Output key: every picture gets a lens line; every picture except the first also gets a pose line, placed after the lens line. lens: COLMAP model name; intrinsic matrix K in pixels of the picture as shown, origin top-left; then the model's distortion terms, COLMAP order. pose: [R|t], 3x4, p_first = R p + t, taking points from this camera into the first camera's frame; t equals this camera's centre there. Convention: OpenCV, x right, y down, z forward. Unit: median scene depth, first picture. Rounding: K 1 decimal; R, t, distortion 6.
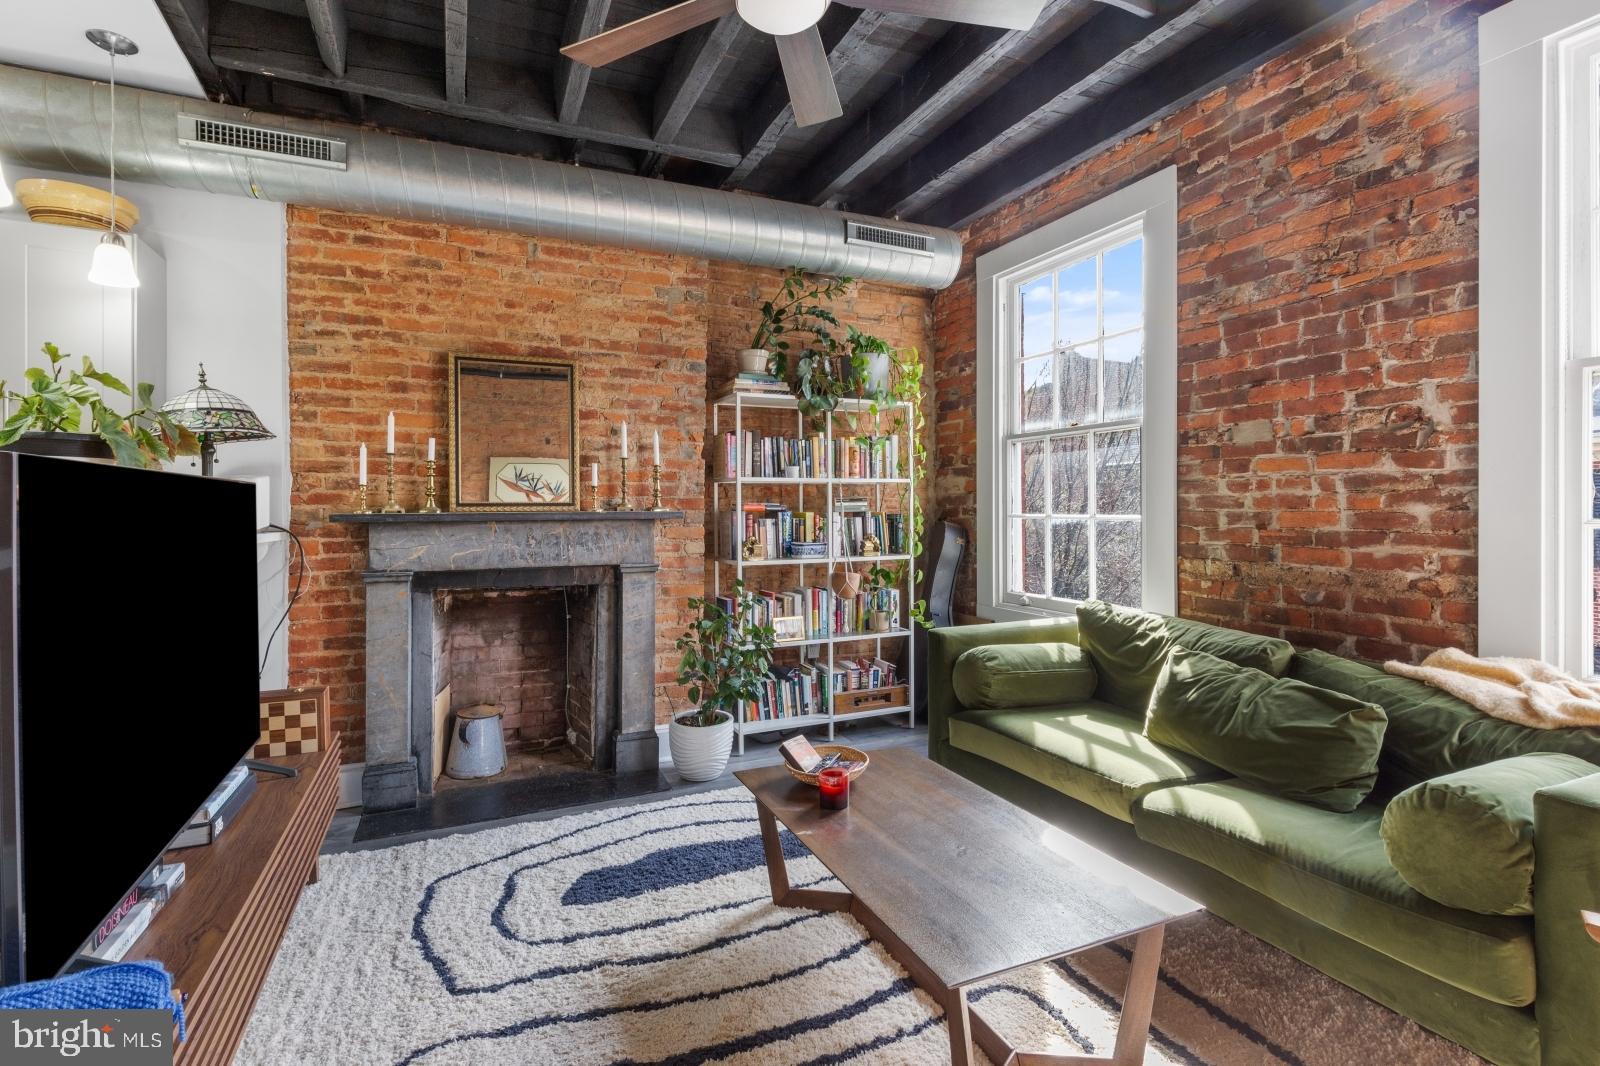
lens RADIAL K [[748.4, 0, 793.4], [0, 748.4, 511.9], [0, 0, 1]] dist [0.003923, -0.000382]
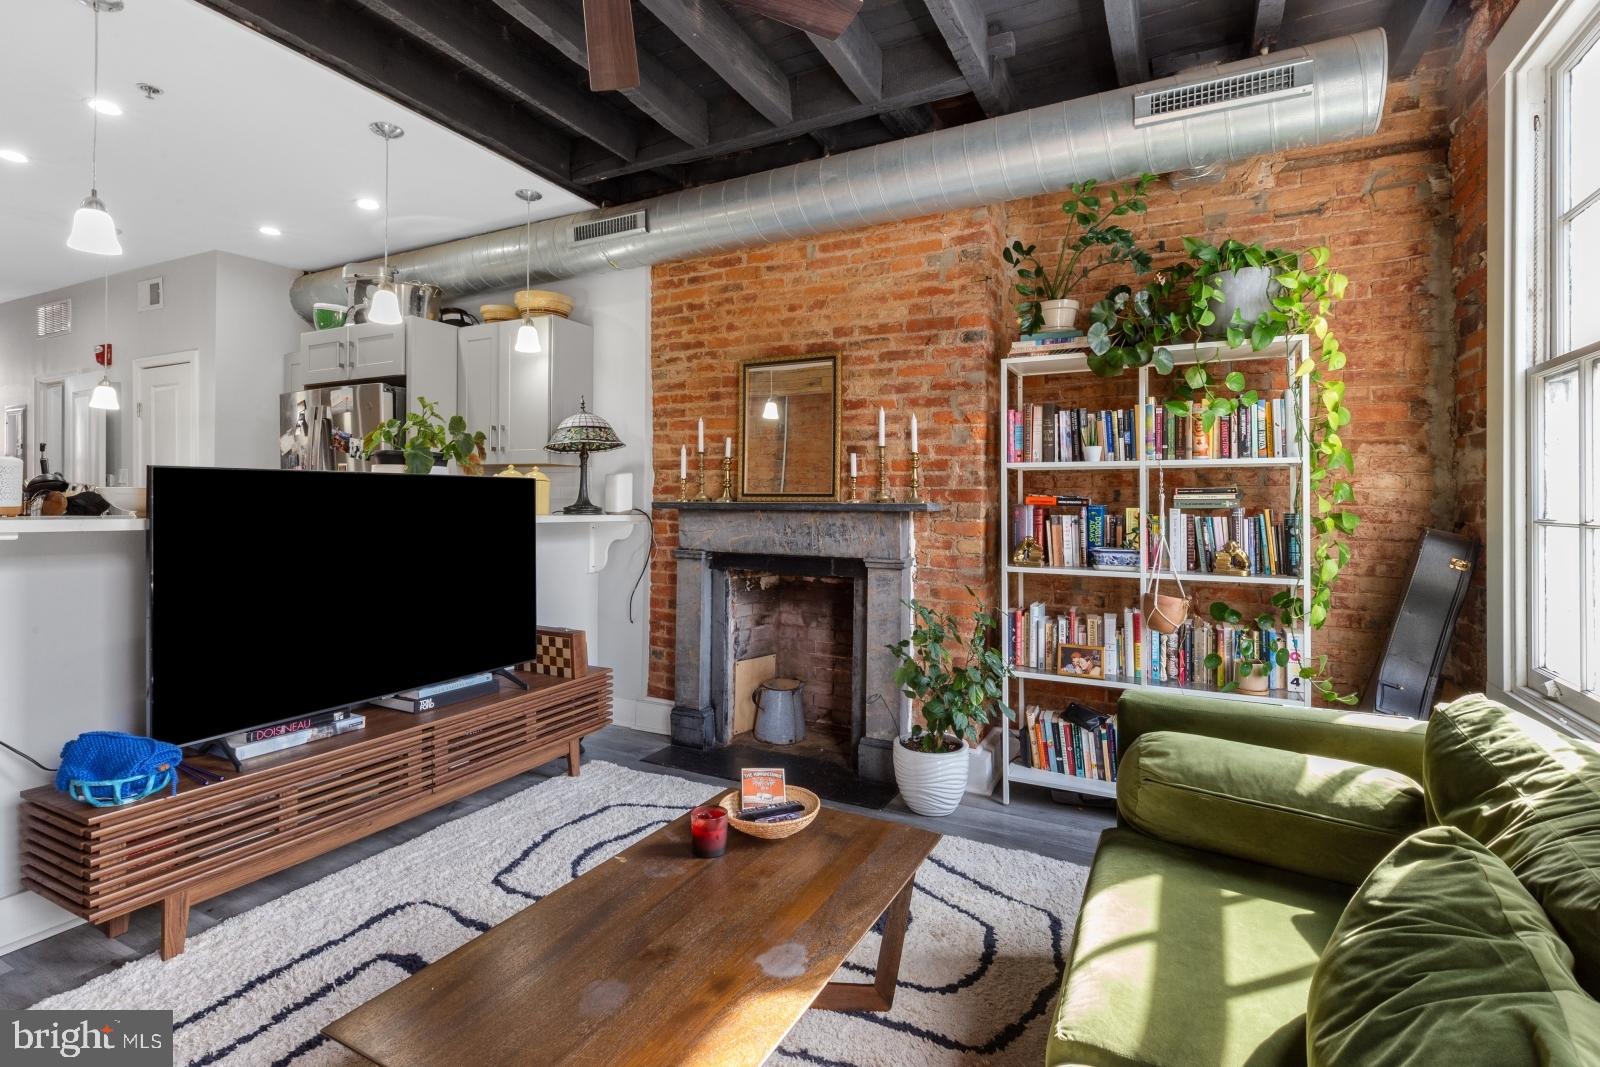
lens RADIAL K [[760.5, 0, 771.0], [0, 760.5, 498.0], [0, 0, 1]] dist [0.010661, -0.001098]
pose [[0.614500, 0.007380, -0.788882, 0.499987], [-0.012940, 0.999916, -0.000725, -0.005145], [0.788811, 0.010654, 0.614544, 0.336349]]
